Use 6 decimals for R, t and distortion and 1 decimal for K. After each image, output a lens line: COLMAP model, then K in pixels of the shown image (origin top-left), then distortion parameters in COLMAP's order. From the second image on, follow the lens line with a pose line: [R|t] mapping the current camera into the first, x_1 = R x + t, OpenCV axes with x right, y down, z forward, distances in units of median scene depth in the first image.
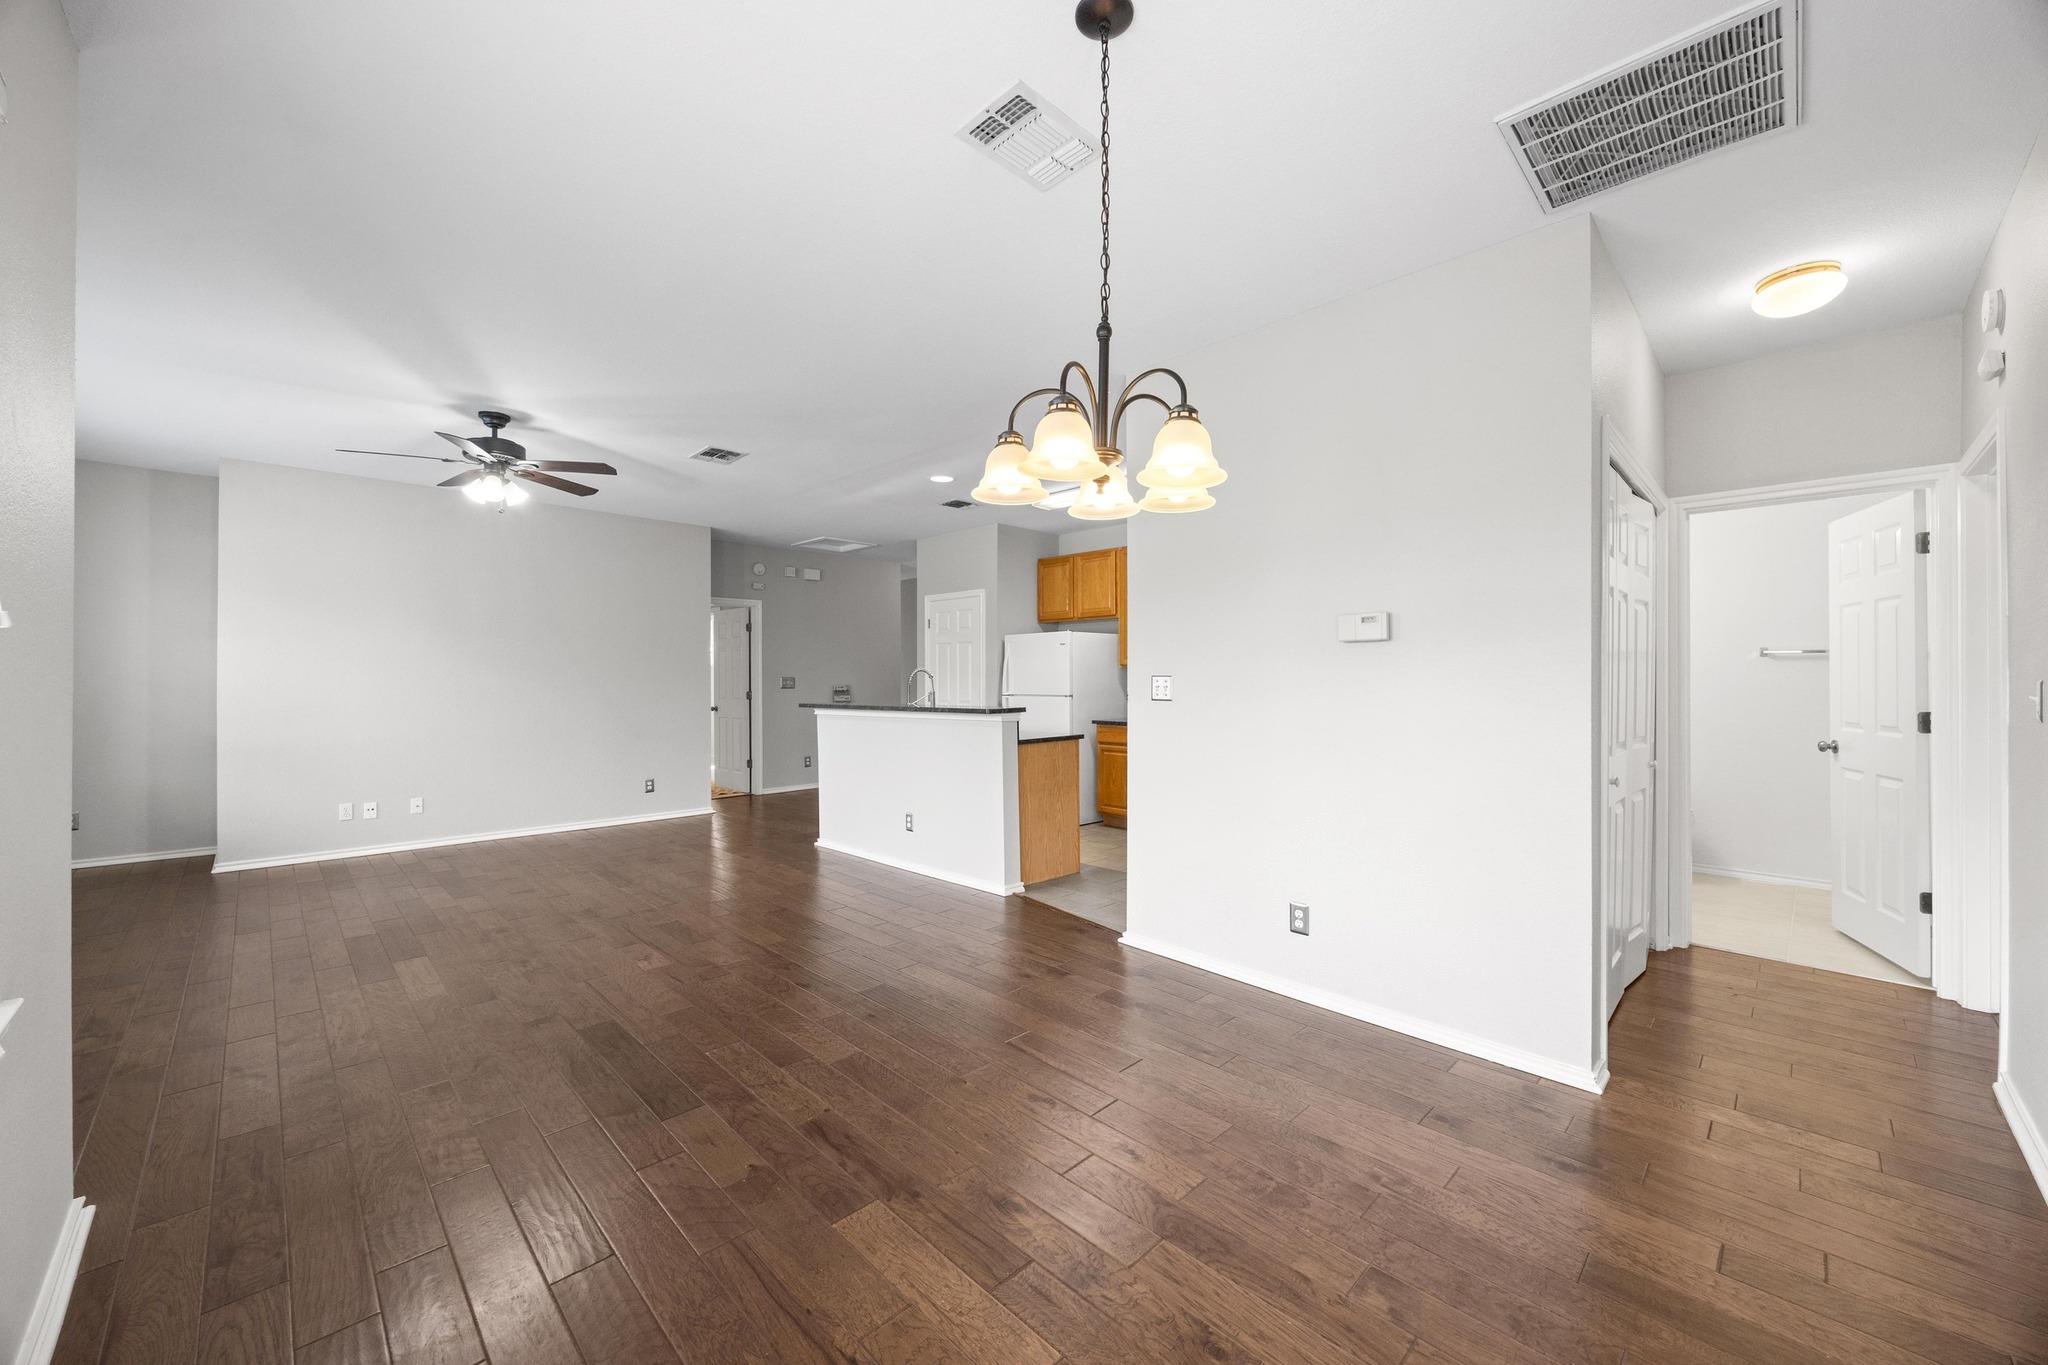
lens RADIAL K [[769.2, 0, 1018.1], [0, 769.2, 674.5], [0, 0, 1]] dist [0.001108, 0.000021]
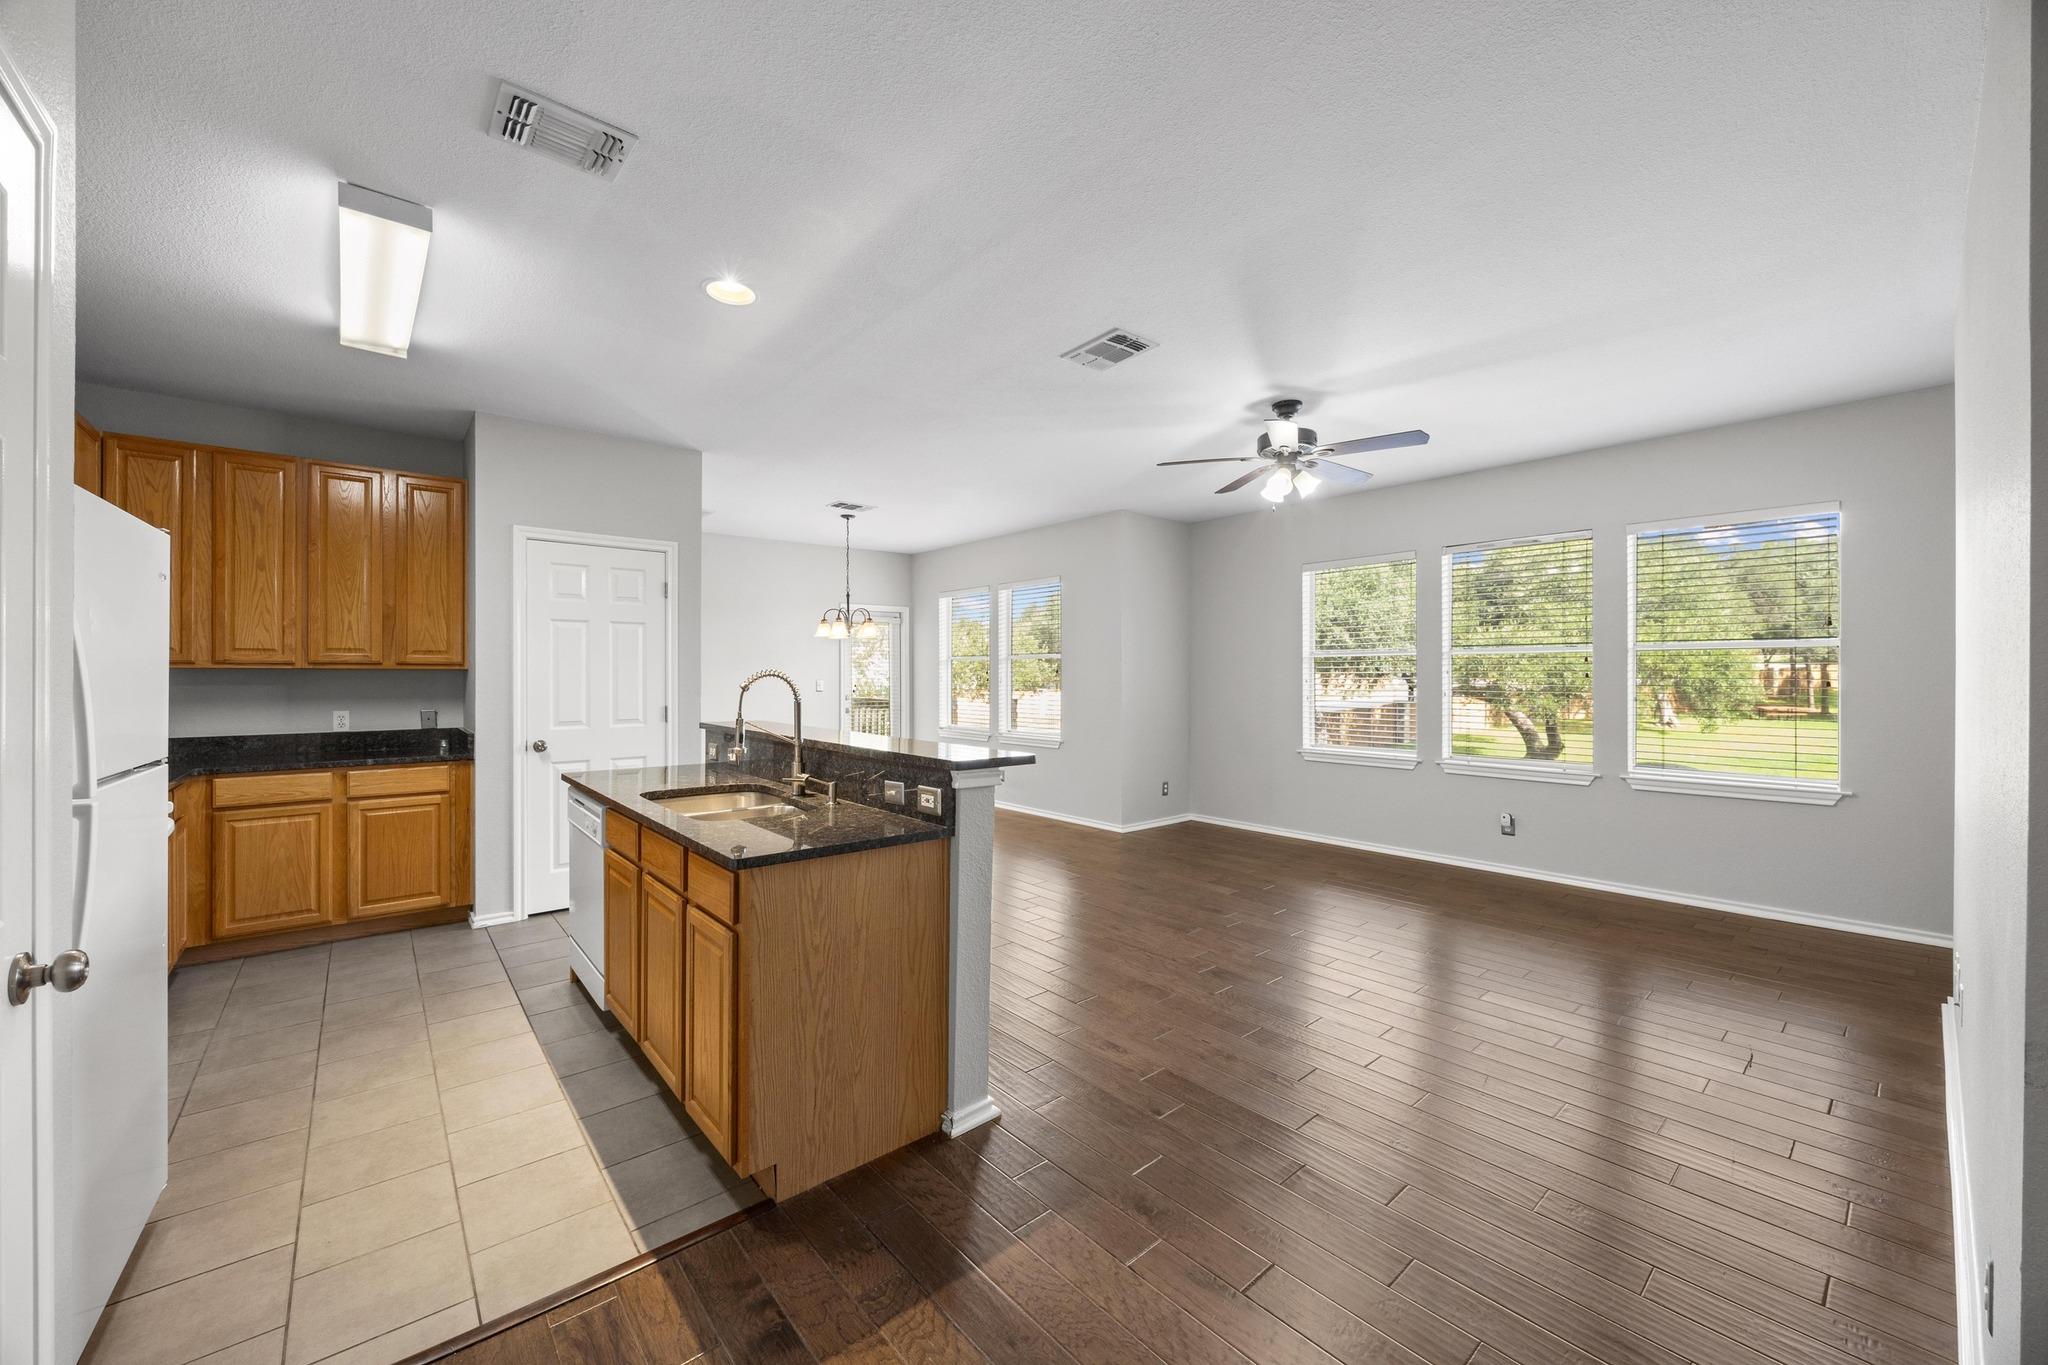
lens RADIAL K [[780.5, 0, 1018.7], [0, 780.5, 679.6], [0, 0, 1]] dist [-0.000178, 0.000013]
pose [[-0.997098, 0.001020, 0.076120, -0.321880], [0.000888, 0.999998, -0.001756, -0.000809], [-0.076122, -0.001684, -0.997097, 1.478526]]
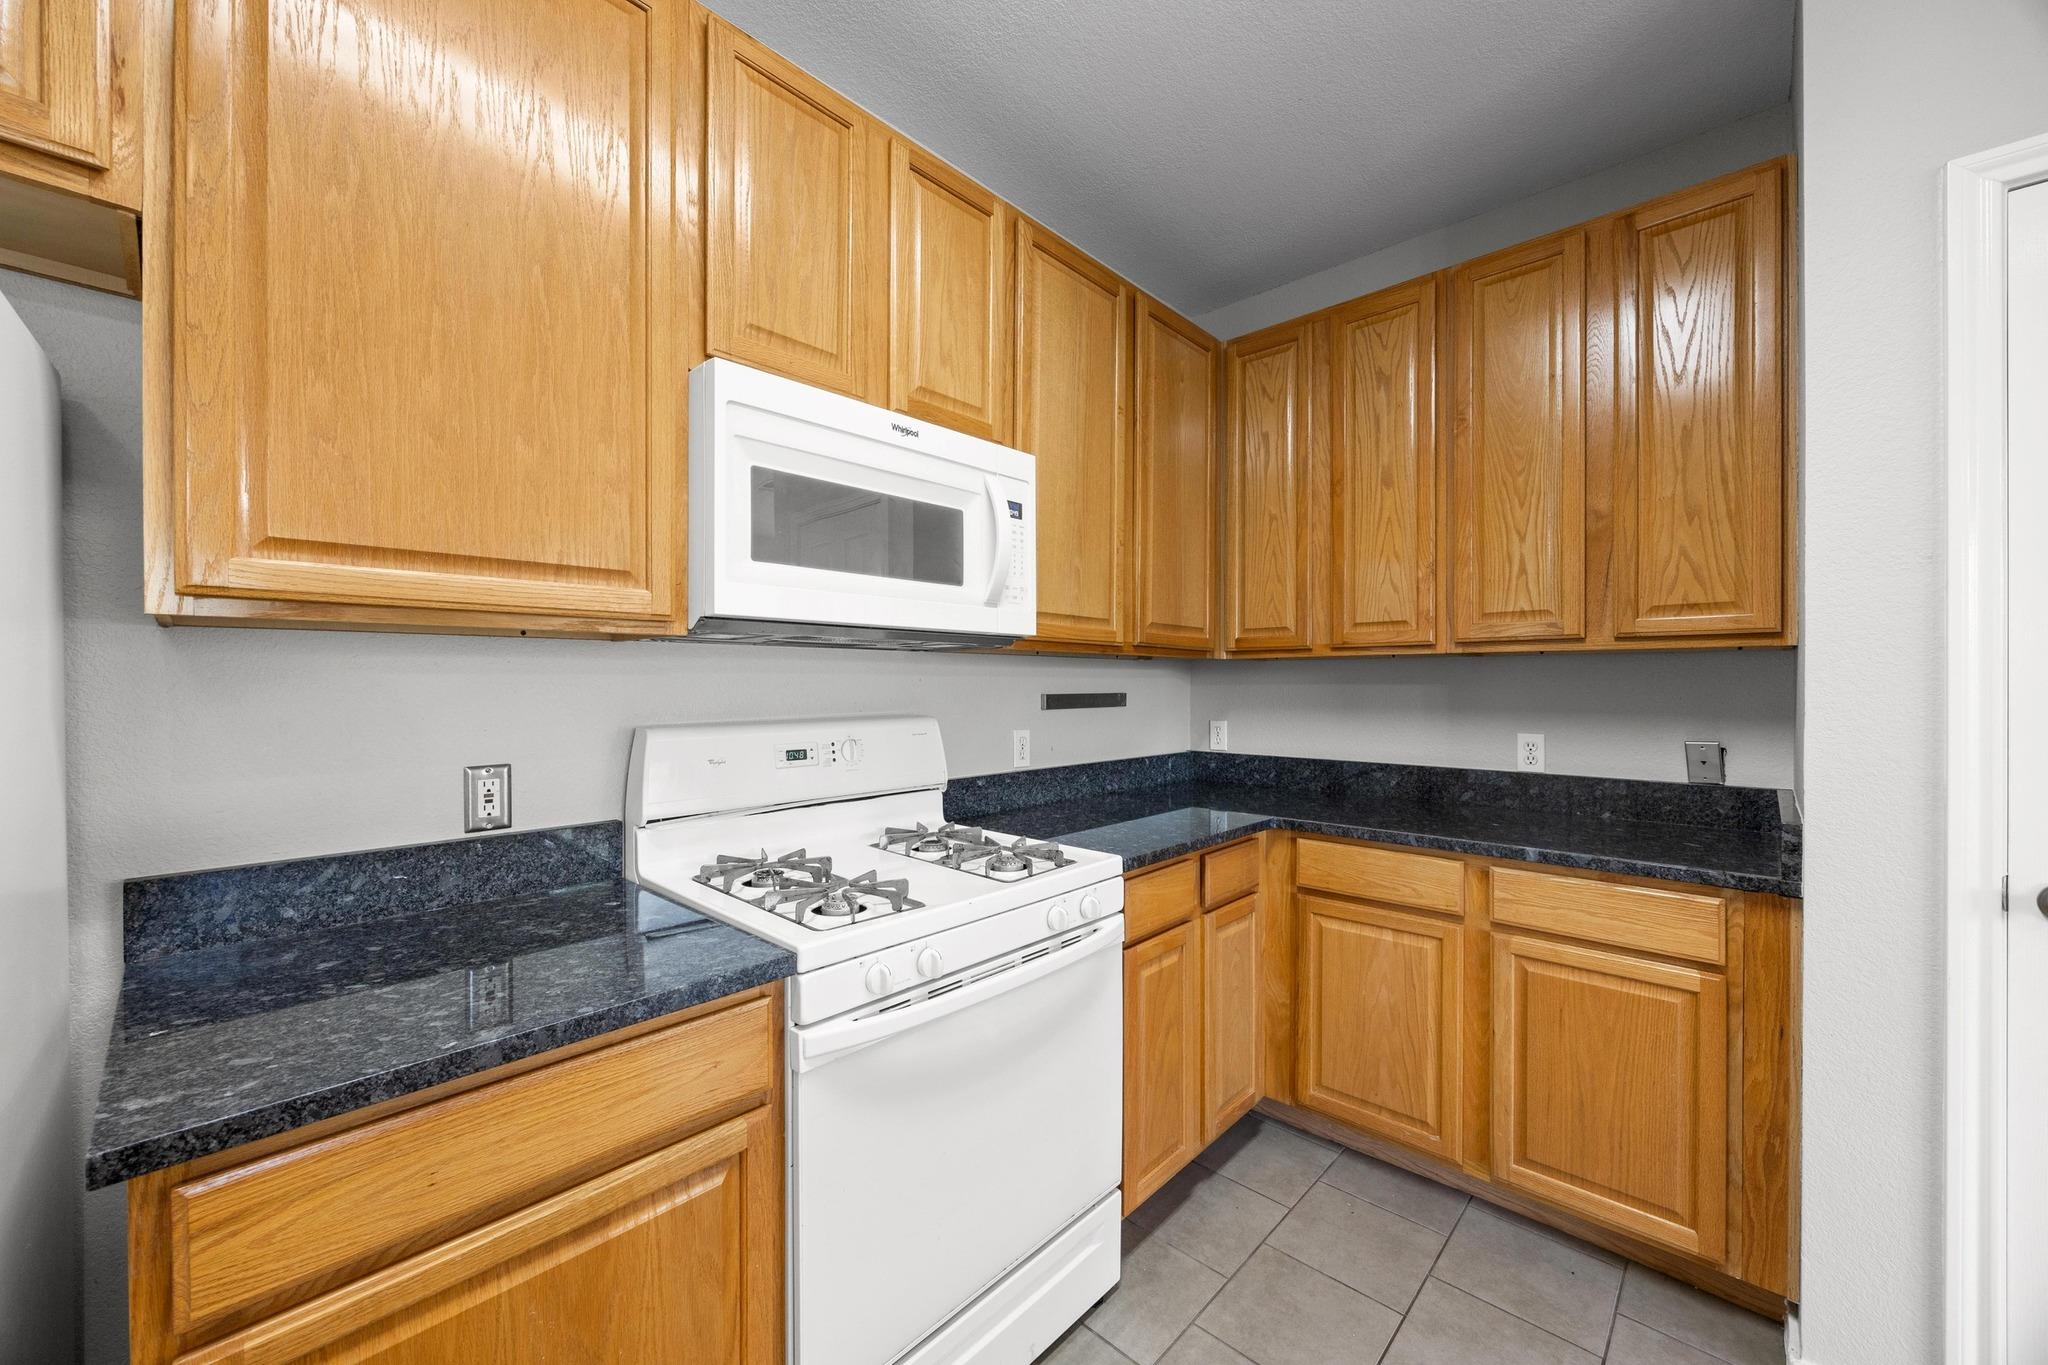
lens RADIAL K [[775.8, 0, 1018.9], [0, 775.8, 683.1], [0, 0, 1]] dist [-0.002547, -0.000146]
pose [[-0.033479, 0.000564, 0.999439, -0.002297], [-0.005958, 0.999982, -0.000764, 0.003480], [-0.999422, -0.005981, -0.033475, 1.053457]]
